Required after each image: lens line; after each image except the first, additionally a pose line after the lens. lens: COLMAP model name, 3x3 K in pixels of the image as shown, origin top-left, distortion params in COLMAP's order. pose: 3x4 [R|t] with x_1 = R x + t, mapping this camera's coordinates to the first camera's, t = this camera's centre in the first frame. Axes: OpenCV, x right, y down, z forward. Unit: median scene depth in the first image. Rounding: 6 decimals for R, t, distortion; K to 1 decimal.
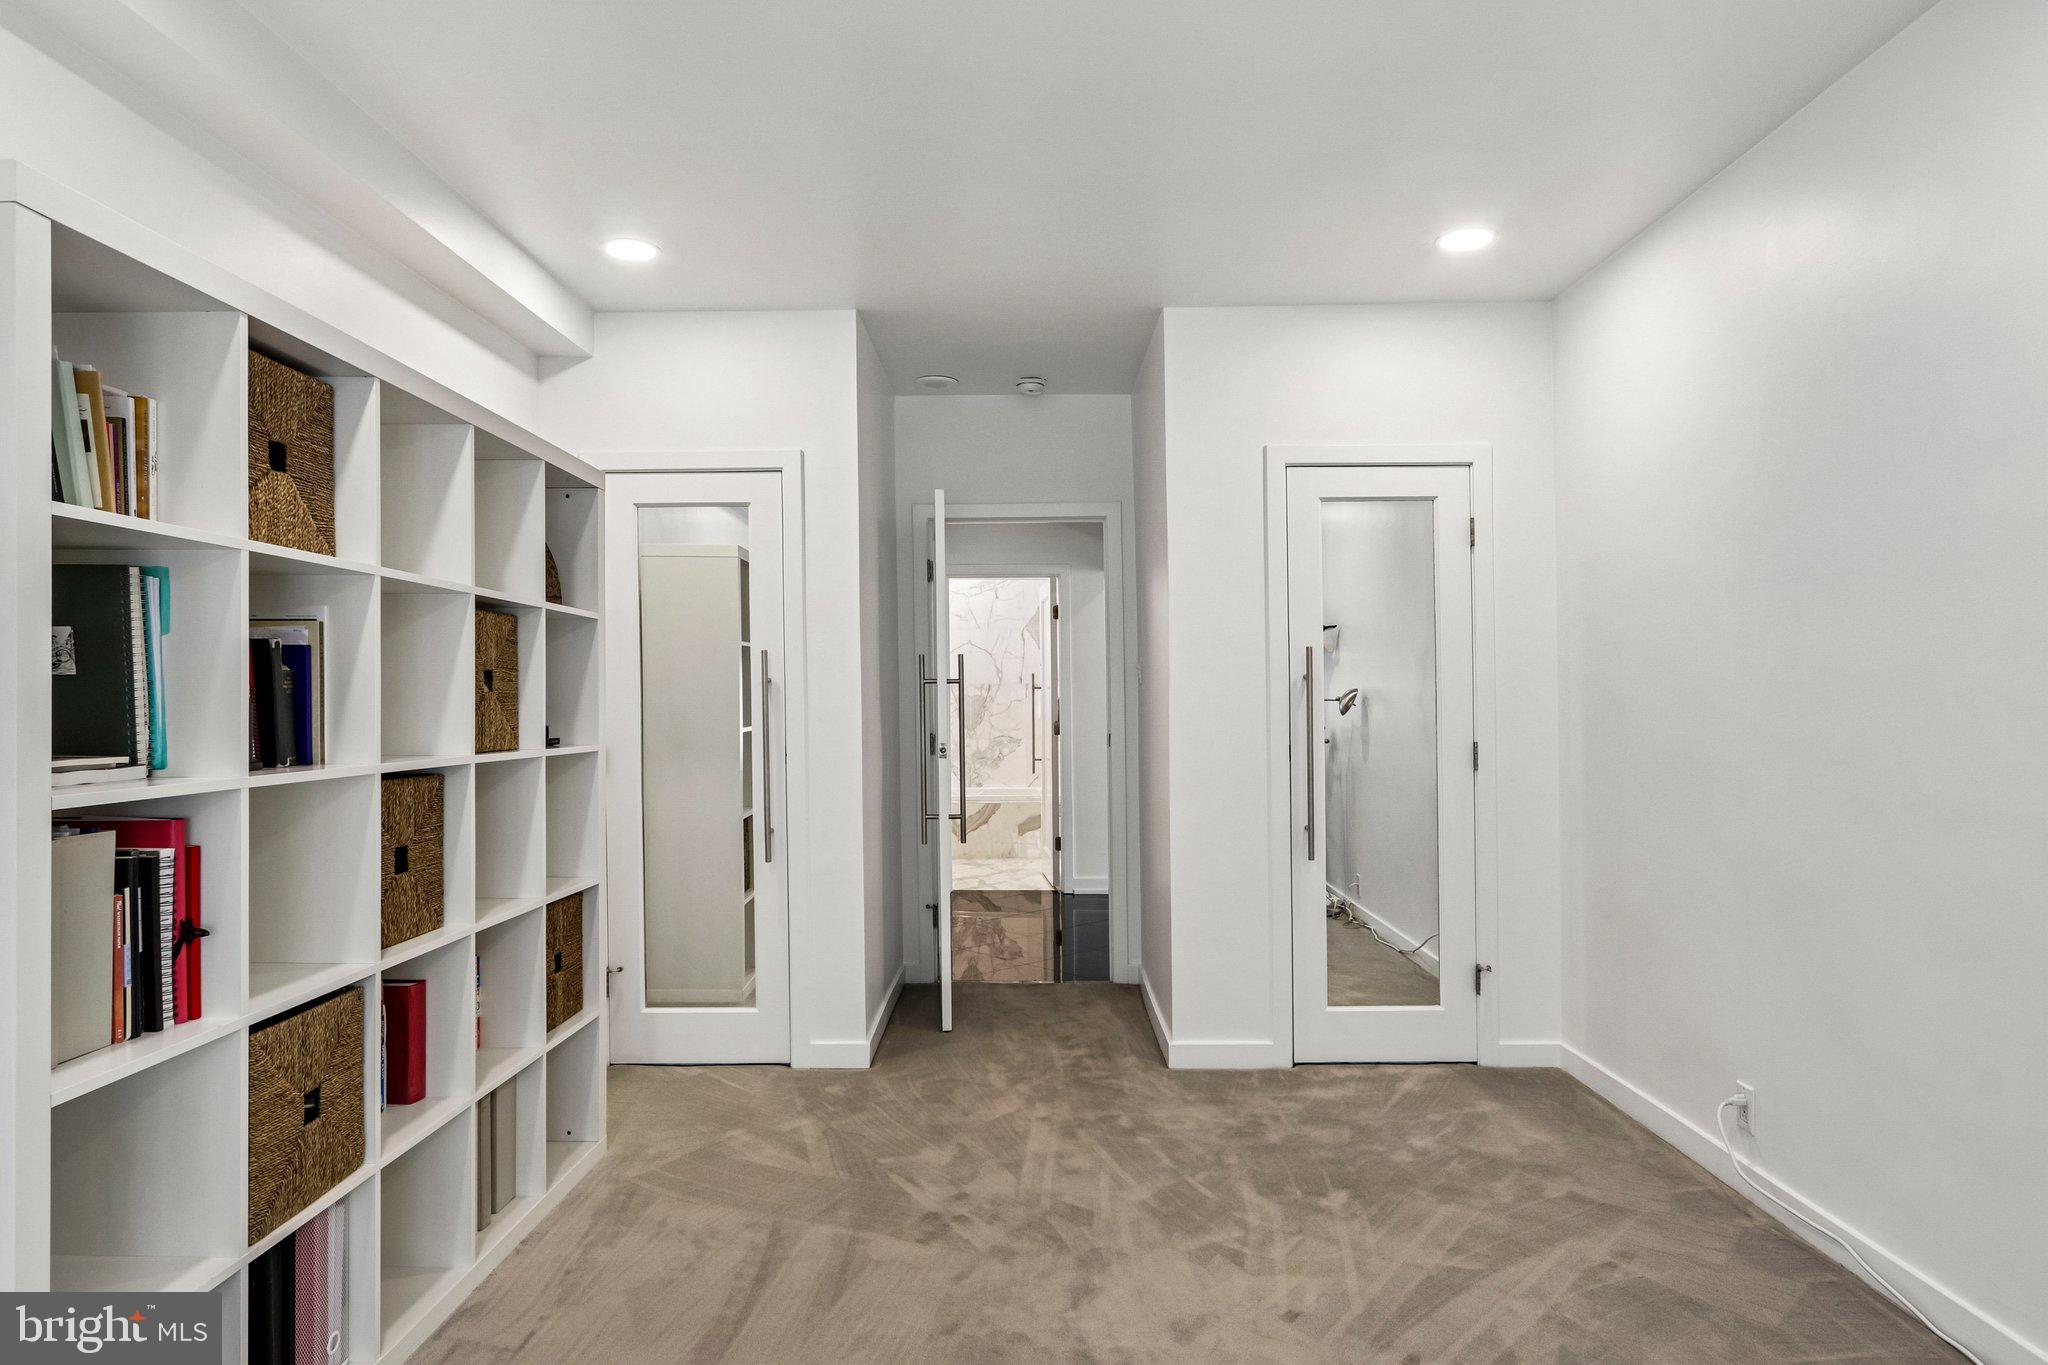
lens RADIAL K [[1162.4, 0, 1025.3], [0, 1162.4, 685.8], [0, 0, 1]] dist [-0.015315, 0.006342]
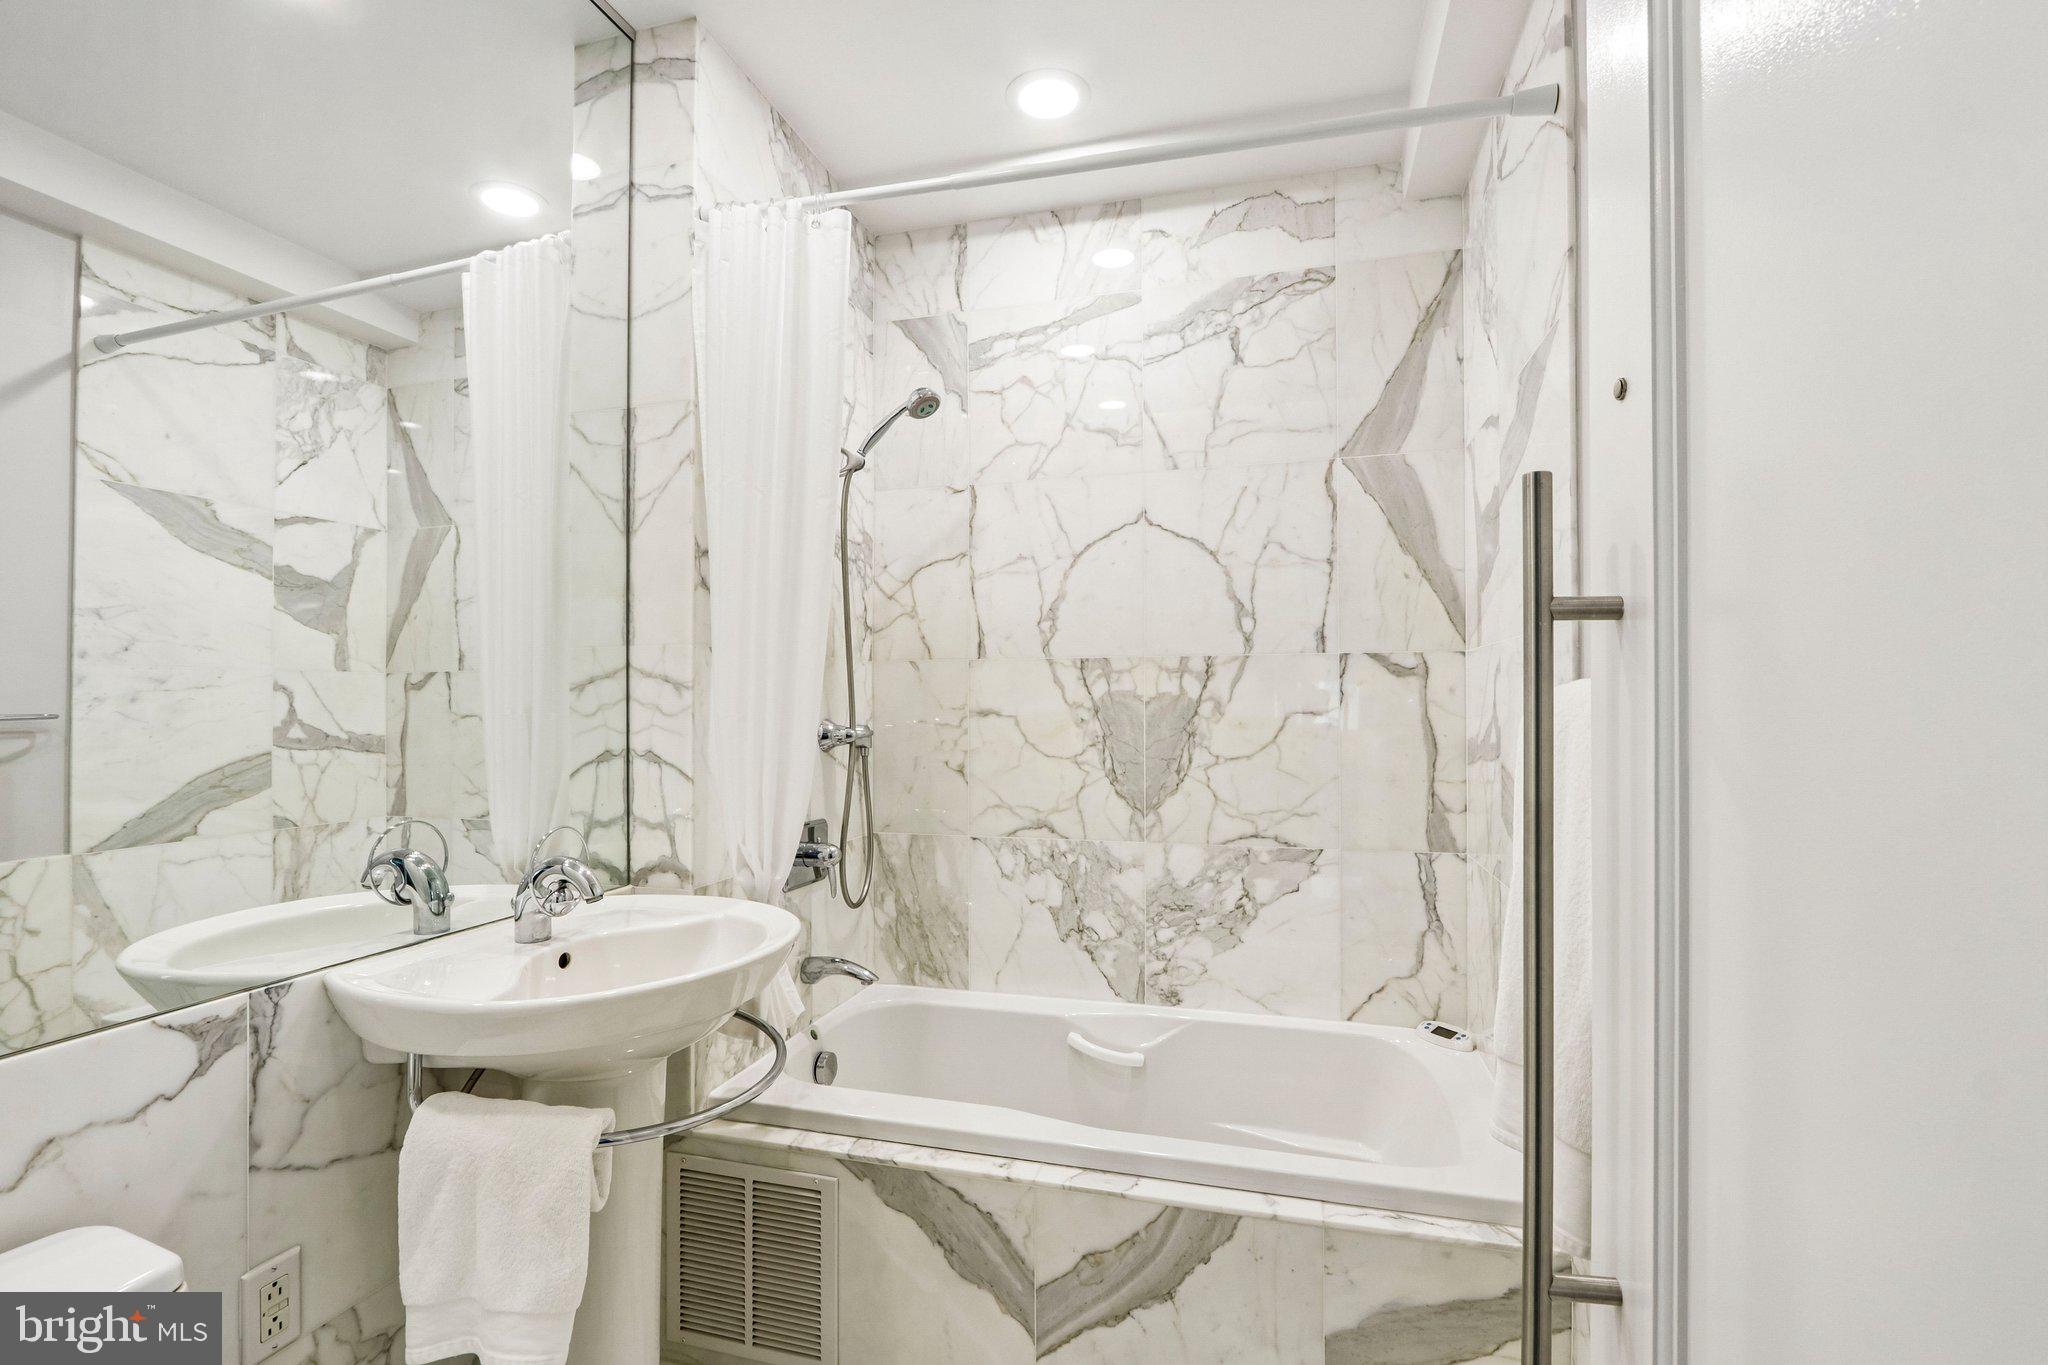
lens RADIAL K [[944.4, 0, 1022.8], [0, 944.4, 681.9], [0, 0, 1]] dist [-0.015737, 0.003049]
pose [[0.965194, 0.005006, -0.261488, -0.013870], [-0.004217, 0.999985, 0.003578, 0.004309], [0.261502, -0.002351, 0.965200, 0.758596]]
